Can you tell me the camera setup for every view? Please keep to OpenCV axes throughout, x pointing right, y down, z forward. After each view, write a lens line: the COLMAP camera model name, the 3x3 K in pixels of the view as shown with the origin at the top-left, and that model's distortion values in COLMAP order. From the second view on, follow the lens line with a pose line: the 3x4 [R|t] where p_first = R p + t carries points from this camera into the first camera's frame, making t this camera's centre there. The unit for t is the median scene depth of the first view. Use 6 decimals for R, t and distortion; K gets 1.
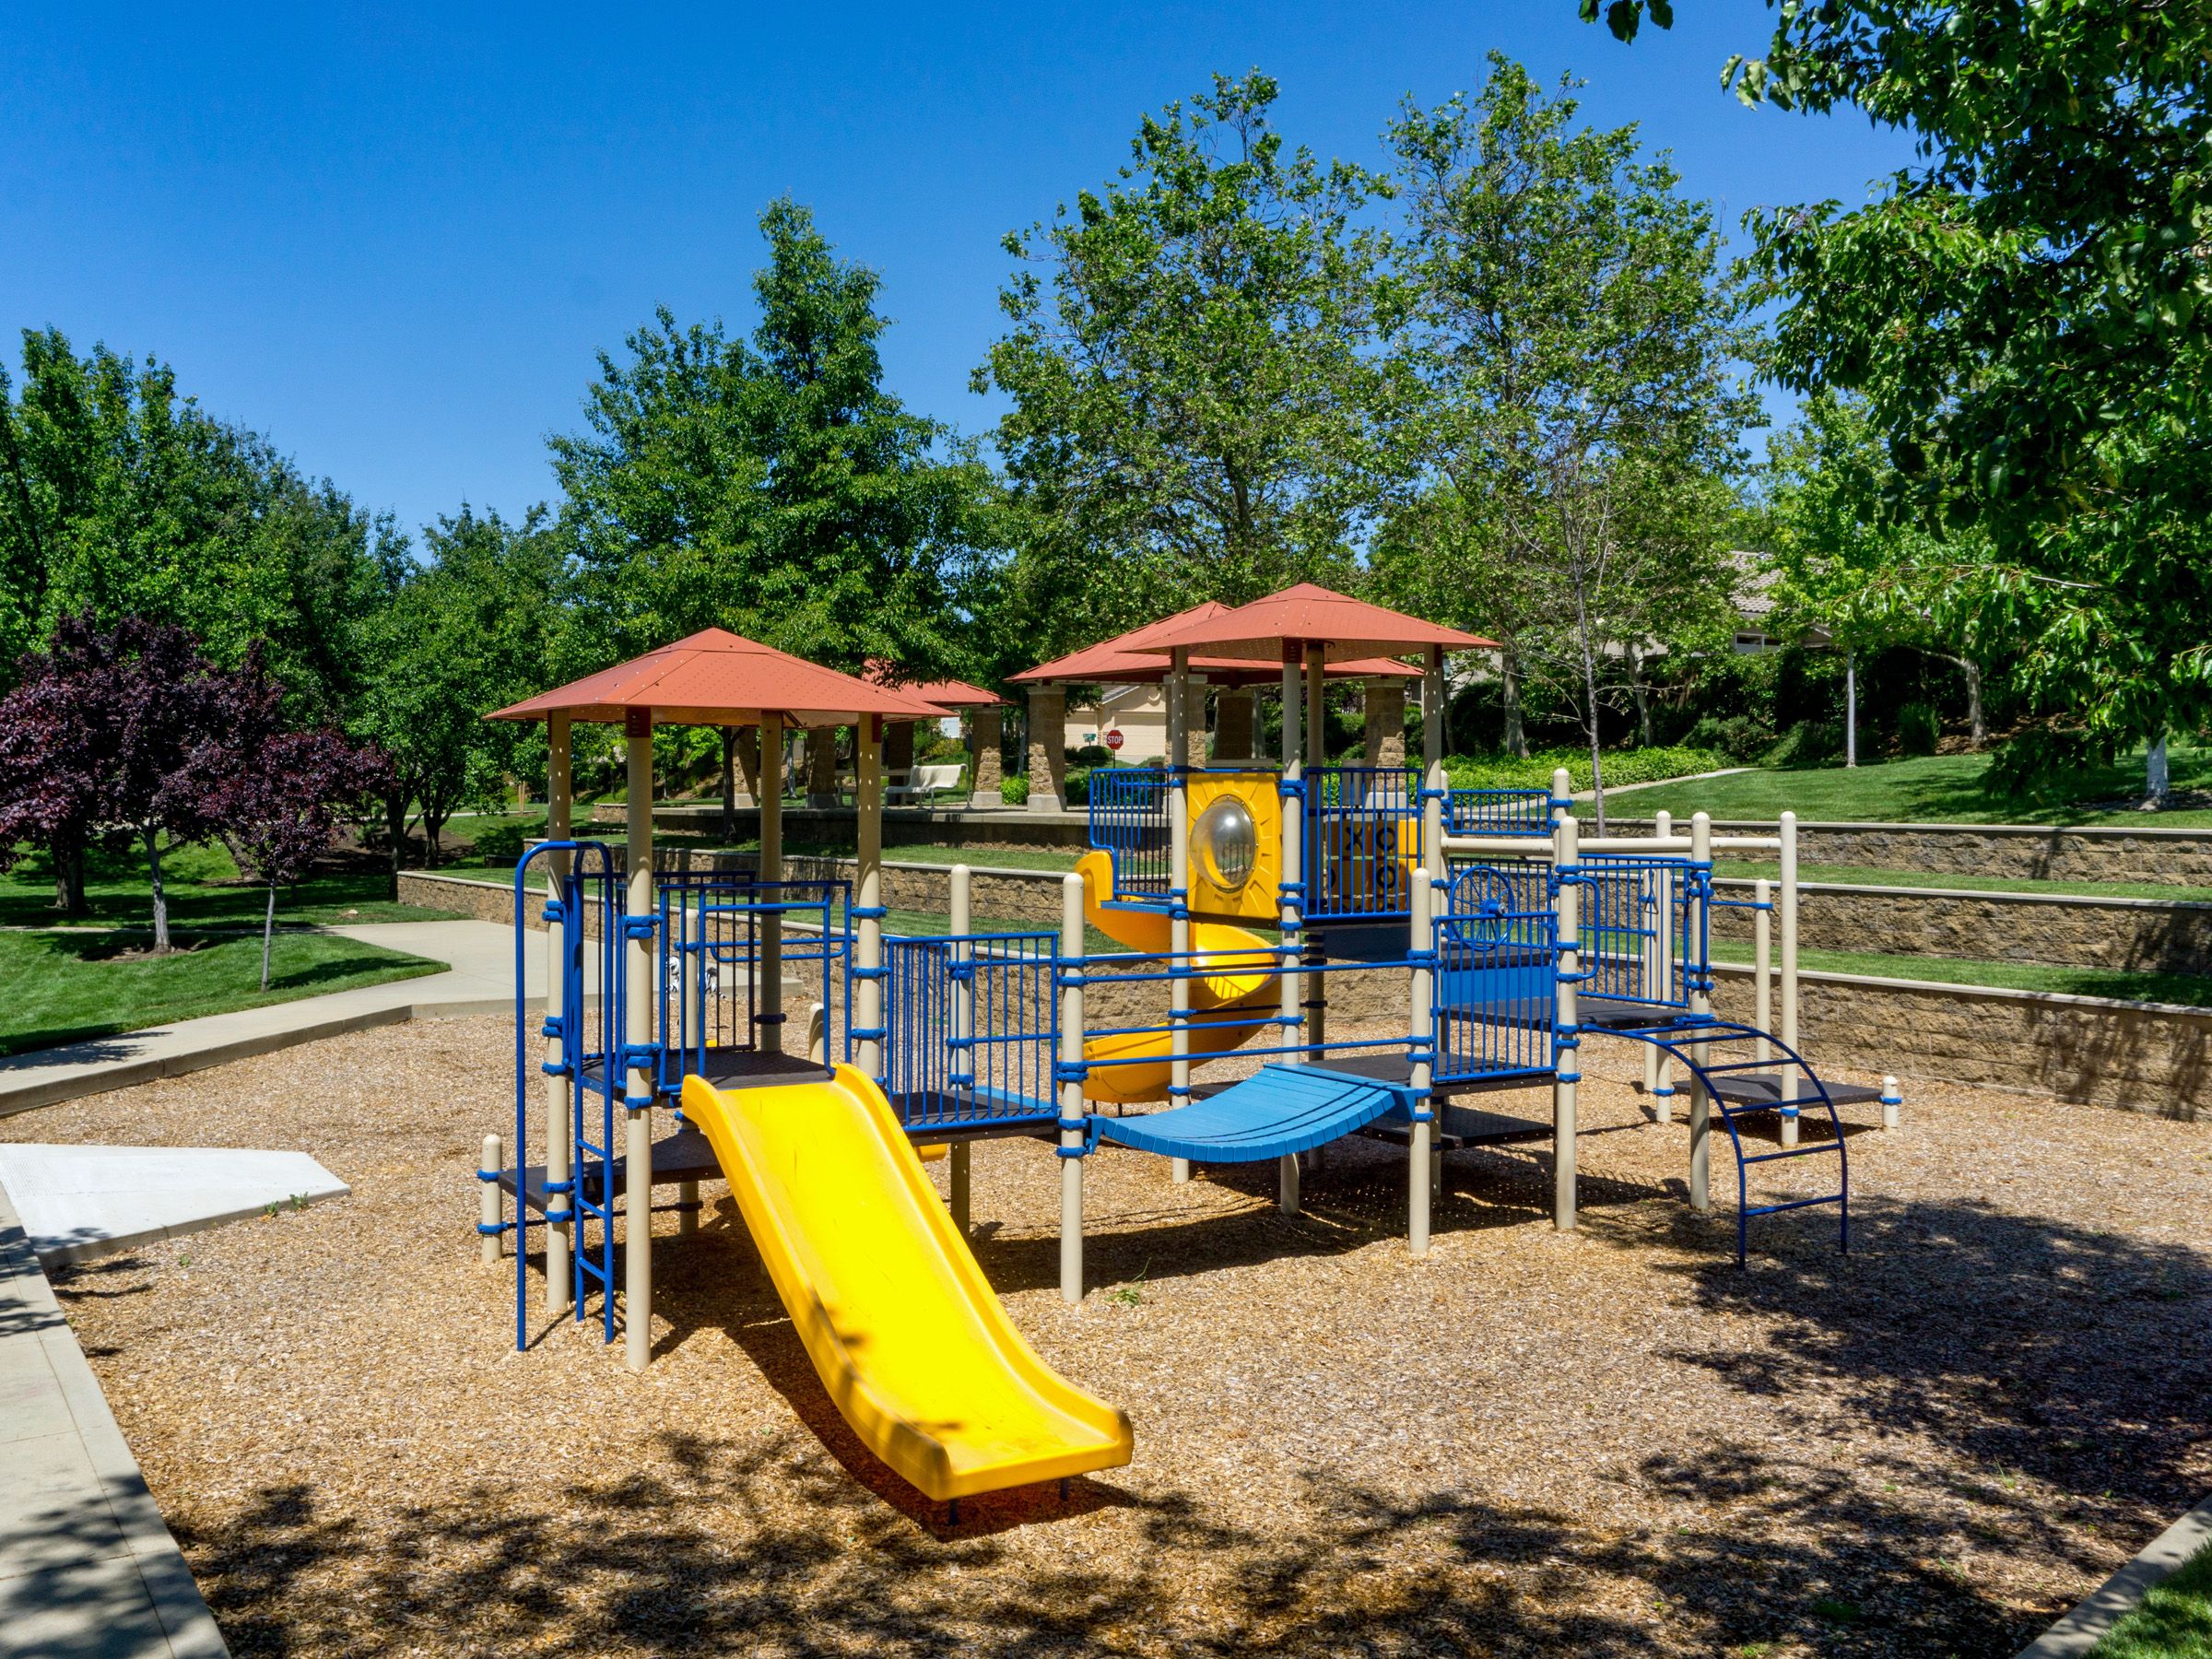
lens RADIAL K [[1820.3, 0, 1034.0], [0, 1820.3, 785.1], [0, 0, 1]] dist [0.003959, -0.001700]
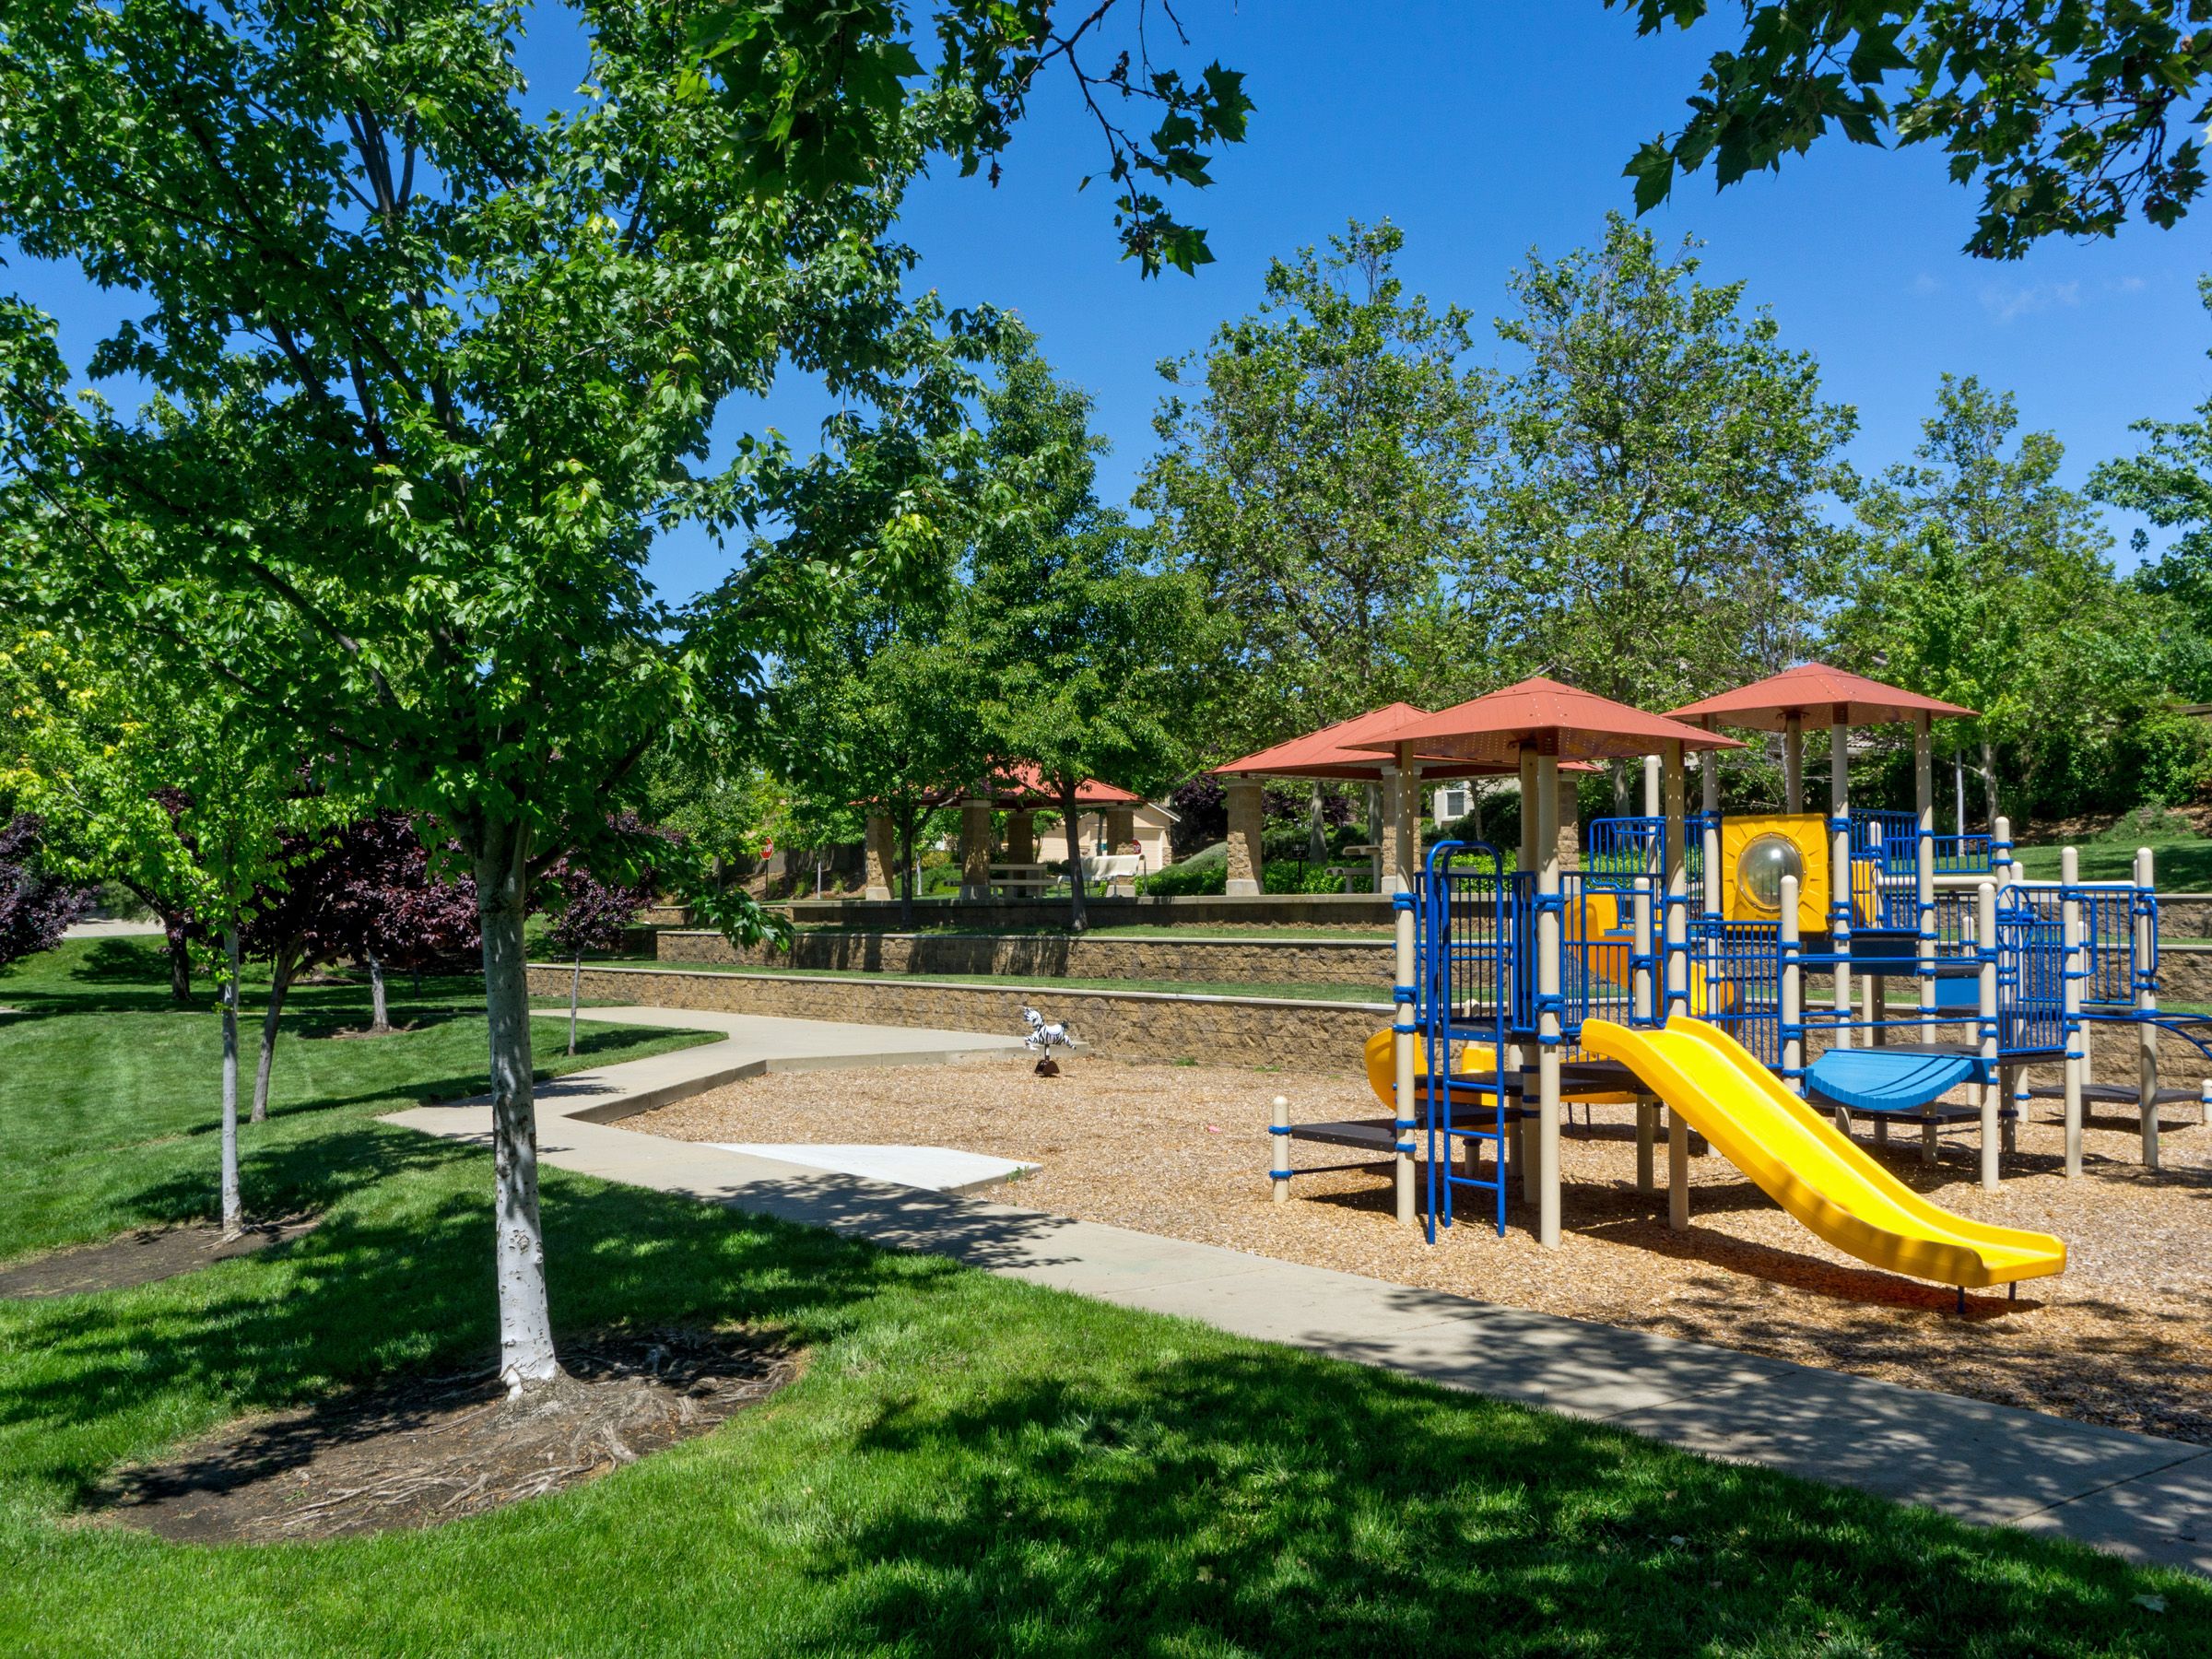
lens RADIAL K [[1835.0, 0, 1106.0], [0, 1835.0, 829.5], [0, 0, 1]] dist [-0.000622, 0.003660]
pose [[0.995643, 0.005722, 0.093068, -0.187705], [-0.001792, 0.999105, -0.042255, 0.023245], [-0.093227, 0.041904, 0.994763, -0.076551]]
